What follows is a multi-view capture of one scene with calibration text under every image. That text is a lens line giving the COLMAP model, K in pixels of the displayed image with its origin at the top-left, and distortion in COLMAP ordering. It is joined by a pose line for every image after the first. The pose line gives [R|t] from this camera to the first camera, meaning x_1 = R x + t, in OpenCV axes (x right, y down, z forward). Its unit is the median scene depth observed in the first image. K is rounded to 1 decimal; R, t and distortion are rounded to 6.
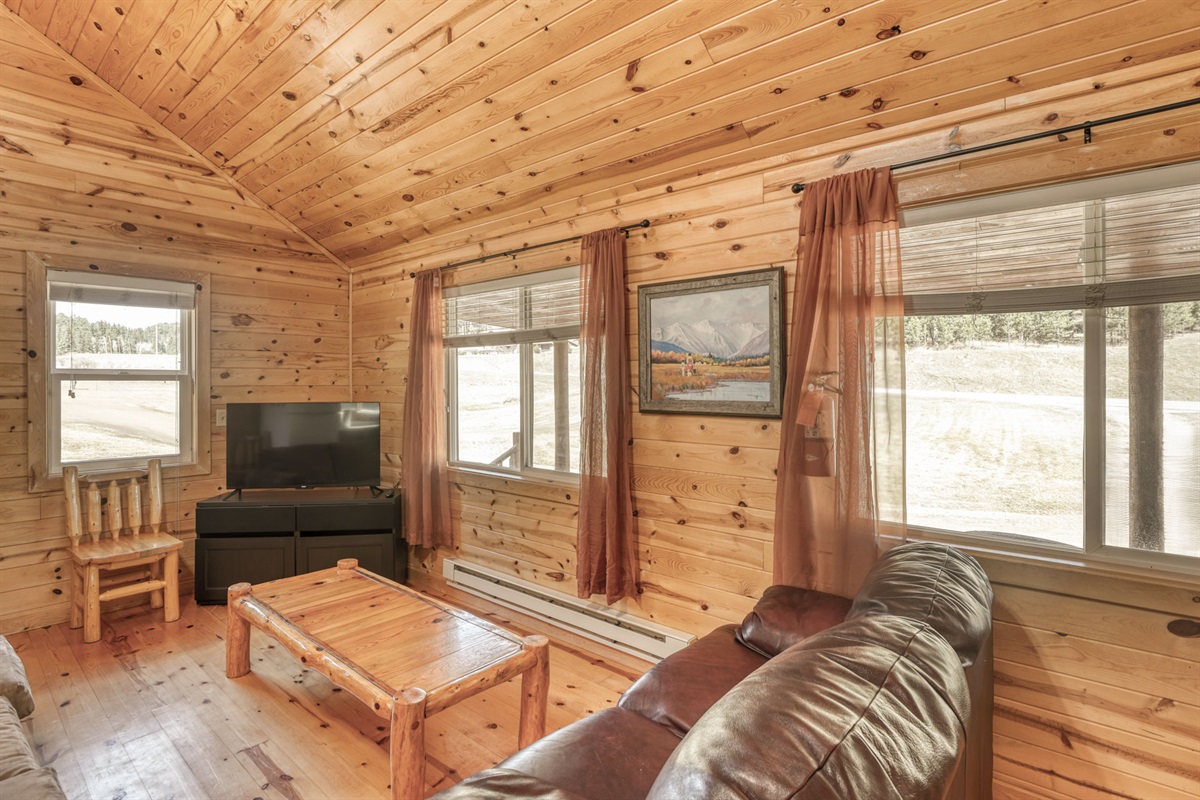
lens RADIAL K [[590.9, 0, 589.1], [0, 590.9, 378.9], [0, 0, 1]] dist [-0.006932, -0.001282]
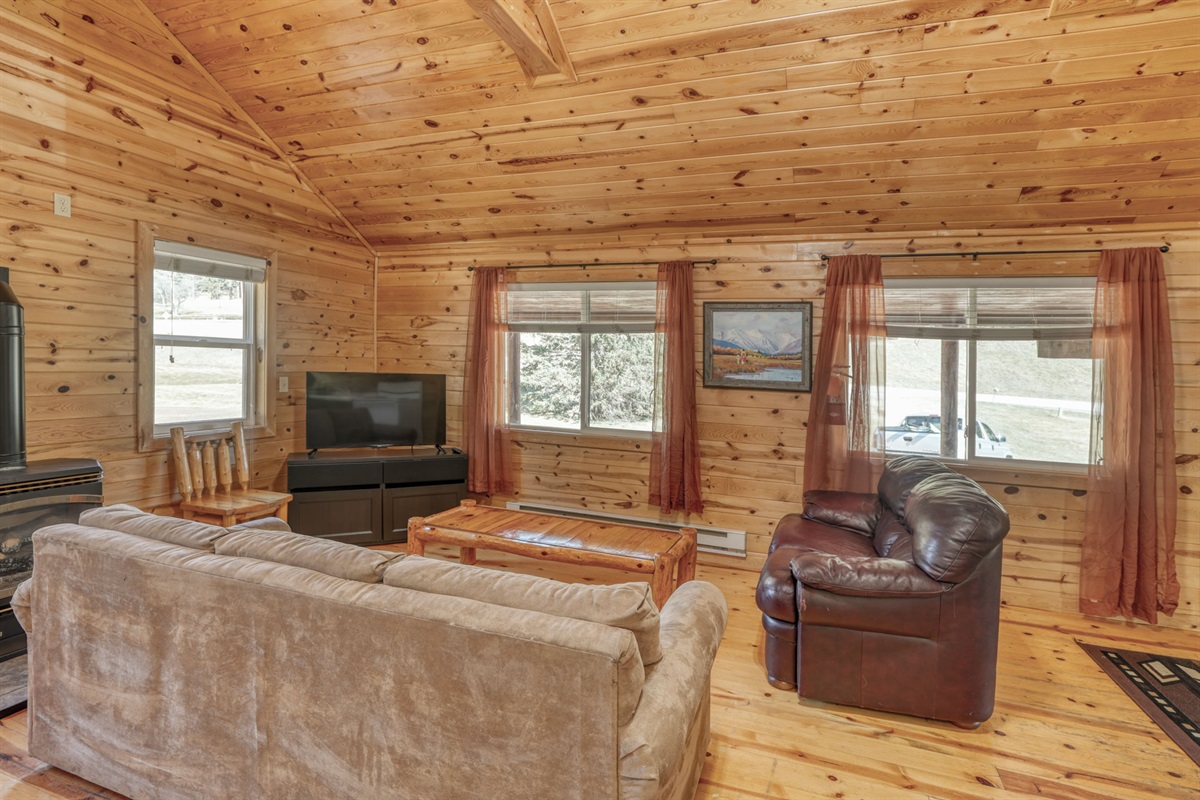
lens RADIAL K [[583.6, 0, 605.7], [0, 583.6, 346.9], [0, 0, 1]] dist [-0.004246, -0.000310]
pose [[0.943169, 0.042541, 0.329578, -0.516174], [-0.037226, 0.999055, -0.022424, -0.001516], [-0.330221, 0.008881, 0.943862, -0.251694]]
